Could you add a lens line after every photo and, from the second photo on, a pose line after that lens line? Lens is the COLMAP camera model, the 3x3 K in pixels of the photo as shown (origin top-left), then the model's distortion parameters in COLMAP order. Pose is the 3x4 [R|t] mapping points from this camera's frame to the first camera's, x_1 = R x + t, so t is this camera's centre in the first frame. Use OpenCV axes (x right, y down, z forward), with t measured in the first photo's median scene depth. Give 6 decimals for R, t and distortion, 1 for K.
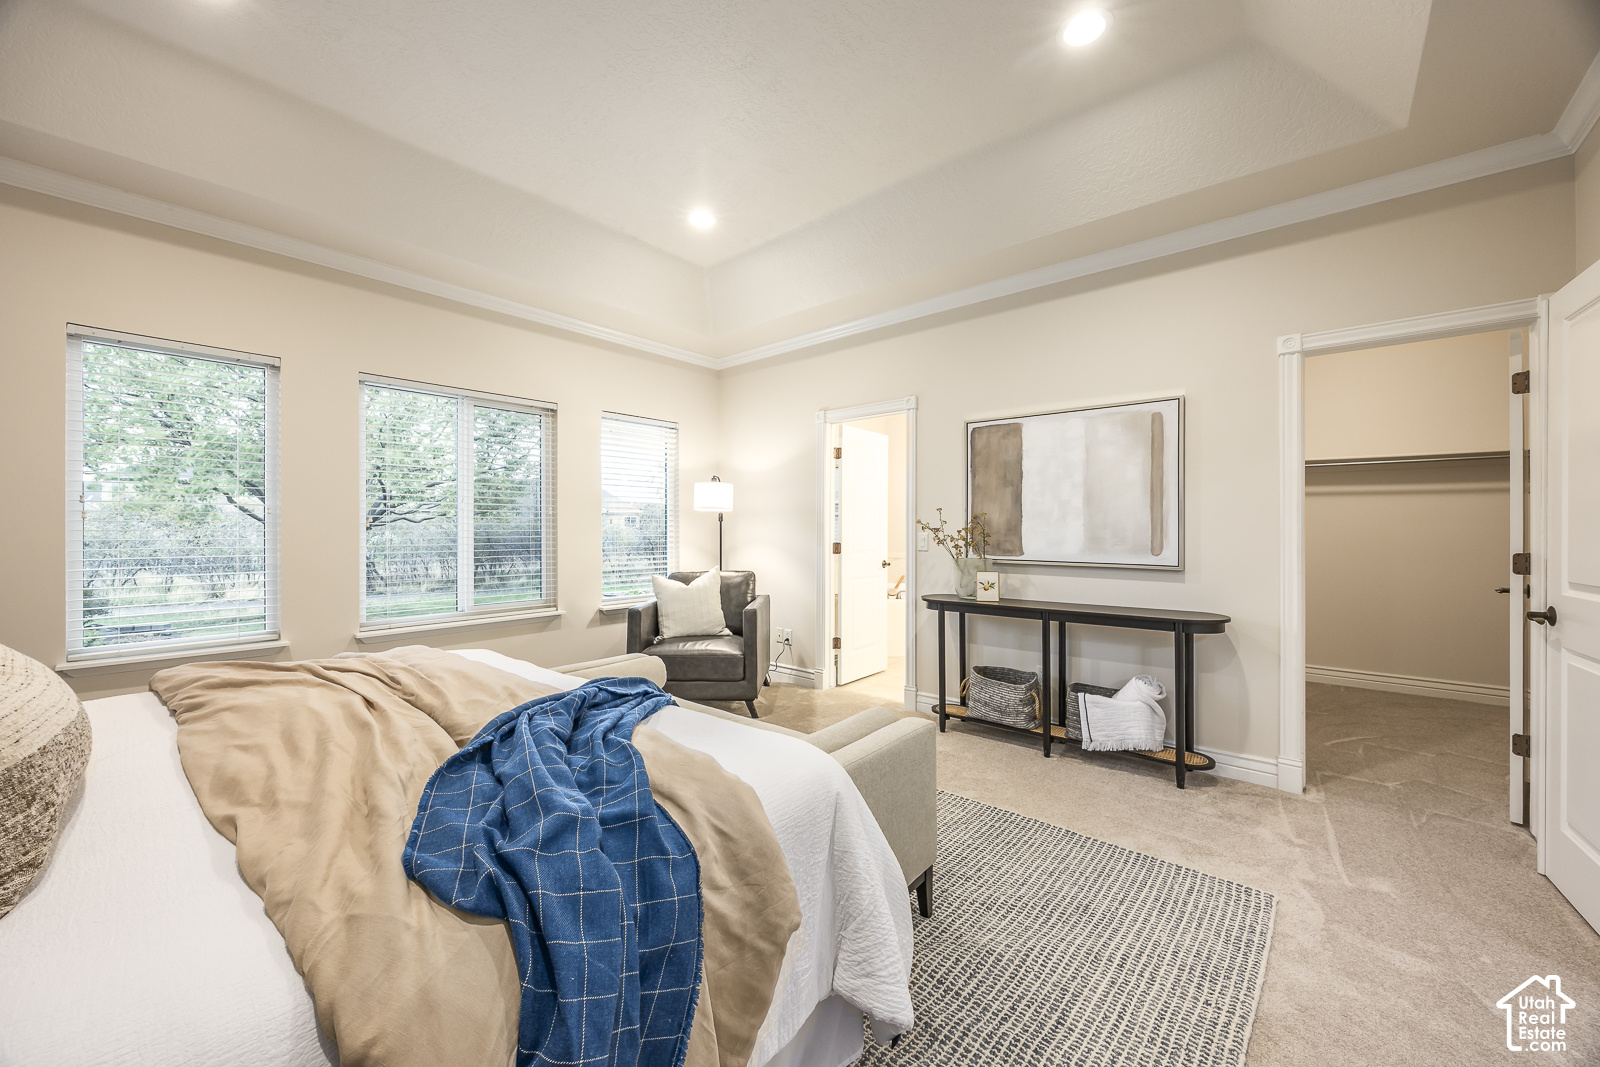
lens RADIAL K [[625.6, 0, 795.6], [0, 625.6, 531.2], [0, 0, 1]] dist [0.001201, 0.000051]
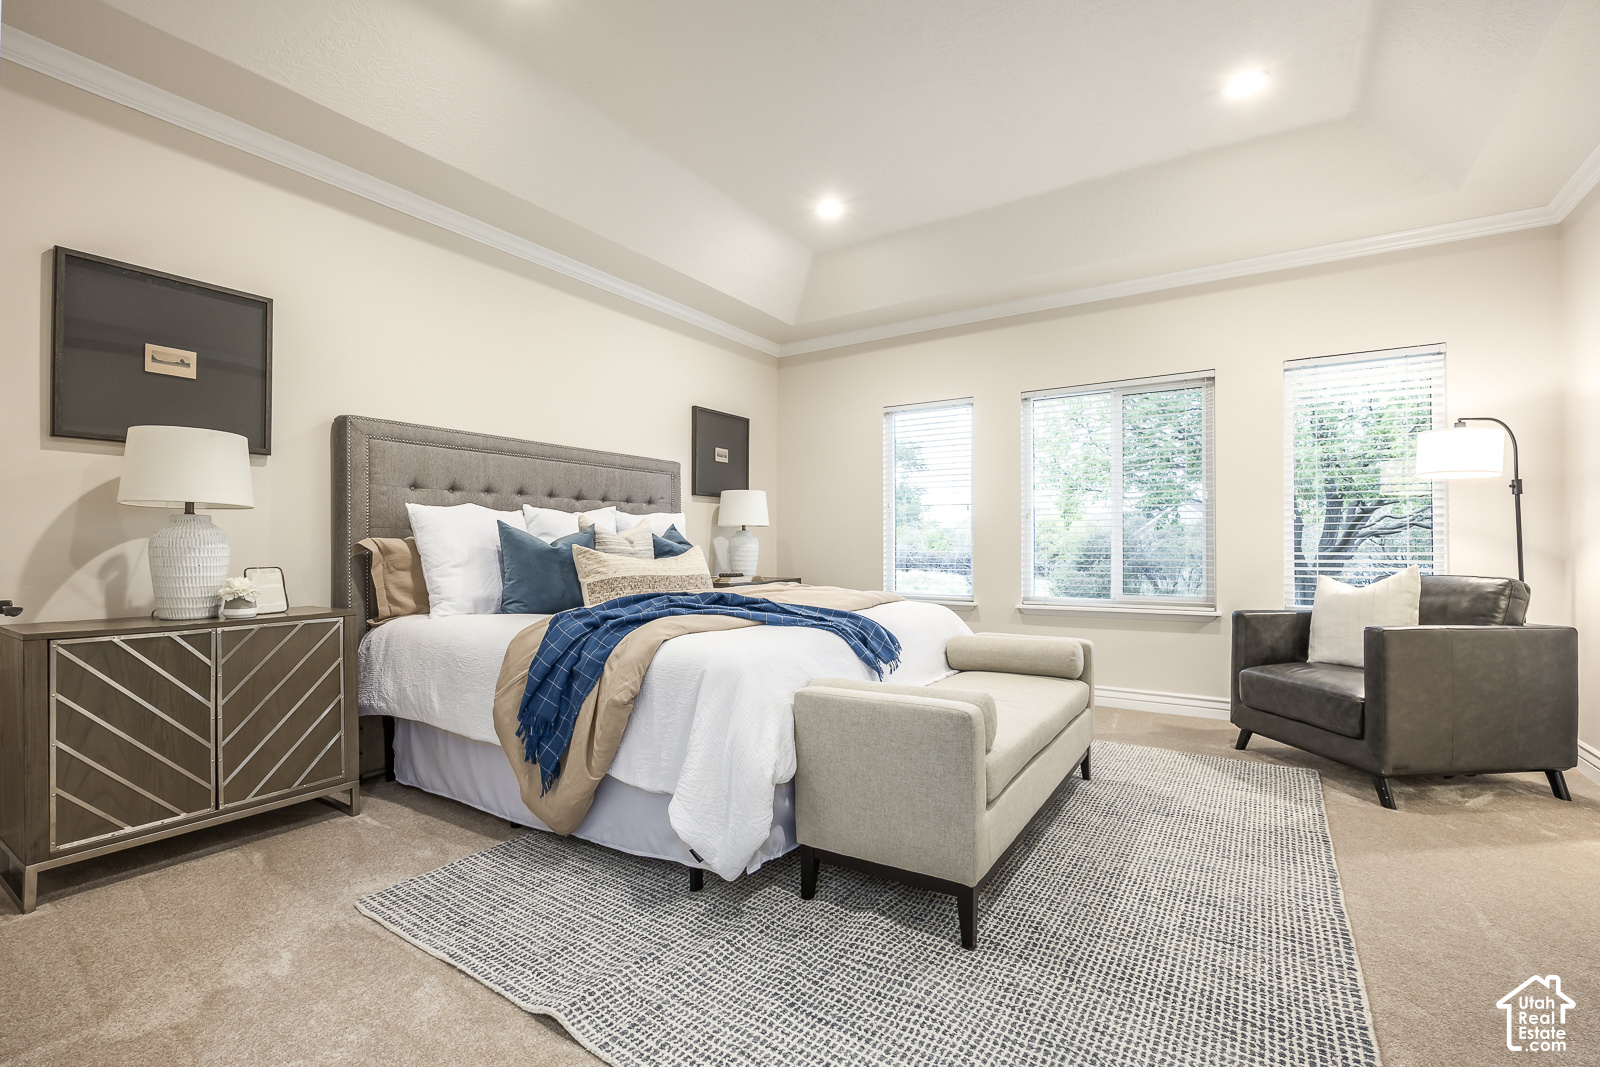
lens RADIAL K [[715.1, 0, 795.4], [0, 715.1, 538.2], [0, 0, 1]] dist [-0.000467, -0.000064]
pose [[0.132228, -0.010084, -0.991168, 0.519771], [-0.003912, 0.999935, -0.010696, 0.040443], [0.991212, 0.005292, 0.132180, 0.307695]]
